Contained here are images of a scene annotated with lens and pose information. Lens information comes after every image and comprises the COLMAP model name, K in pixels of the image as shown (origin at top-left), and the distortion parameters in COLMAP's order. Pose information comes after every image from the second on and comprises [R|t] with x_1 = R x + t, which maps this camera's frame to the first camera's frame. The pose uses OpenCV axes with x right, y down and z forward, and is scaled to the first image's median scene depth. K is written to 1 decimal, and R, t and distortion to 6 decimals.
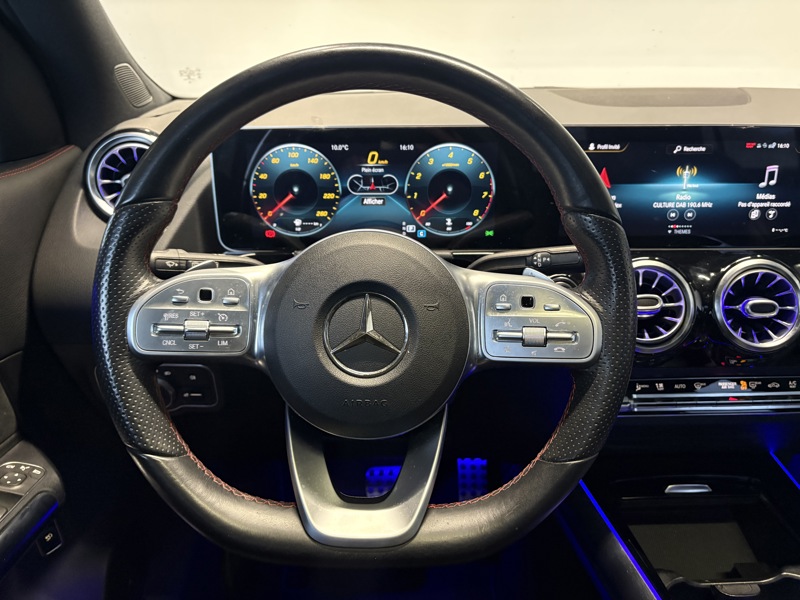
lens RADIAL K [[624.1, 0, 395.1], [0, 624.1, 298.3], [0, 0, 1]] dist [0.032823, -0.062327]
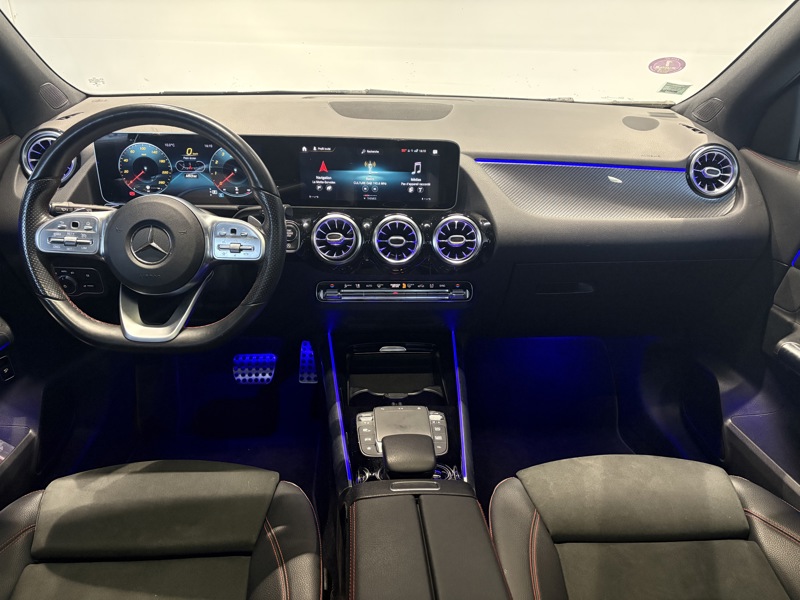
lens RADIAL K [[624.1, 0, 412.0], [0, 624.1, 303.8], [0, 0, 1]] dist [0.032823, -0.062327]
pose [[0.998175, 0.015109, 0.058472, 0.491029], [-0.019889, 0.996430, 0.082048, 0.044795], [-0.057023, -0.083061, 0.994912, -0.815747]]
